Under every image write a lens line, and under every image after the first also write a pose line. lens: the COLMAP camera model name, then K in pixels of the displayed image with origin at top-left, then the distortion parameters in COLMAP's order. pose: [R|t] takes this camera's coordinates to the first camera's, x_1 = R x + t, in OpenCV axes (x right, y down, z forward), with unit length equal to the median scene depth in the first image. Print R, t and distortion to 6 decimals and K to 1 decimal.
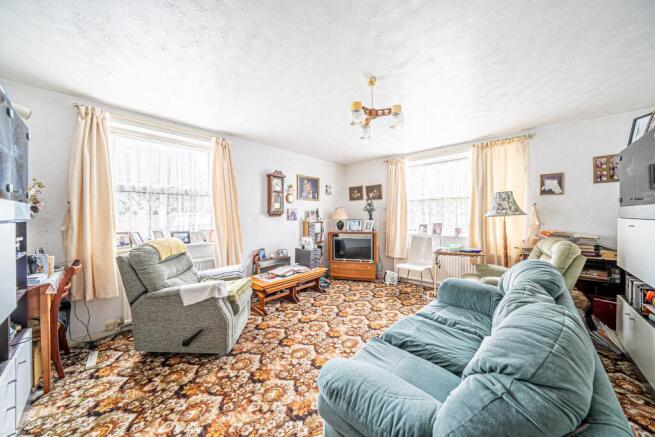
lens RADIAL K [[226.5, 0, 327.5], [0, 226.5, 218.5], [0, 0, 1]] dist [-0.087134, 0.010866]
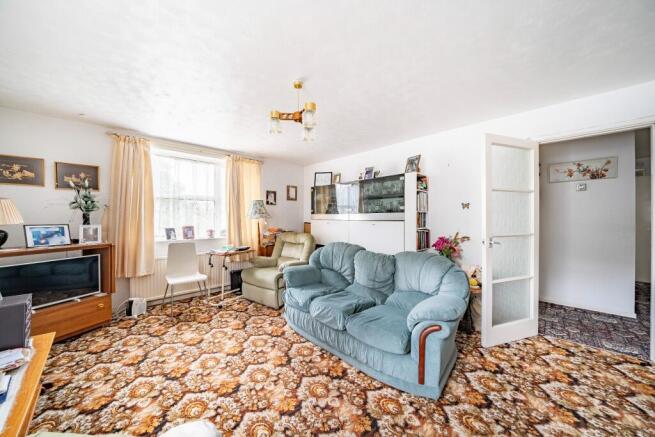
lens RADIAL K [[226.9, 0, 327.1], [0, 226.9, 204.8], [0, 0, 1]] dist [-0.000174, 0.000017]
pose [[0.036022, 0.057207, 0.997712, -0.646828], [-0.008031, 0.998345, -0.056954, -0.024749], [-0.999319, -0.005961, 0.036422, 0.590282]]
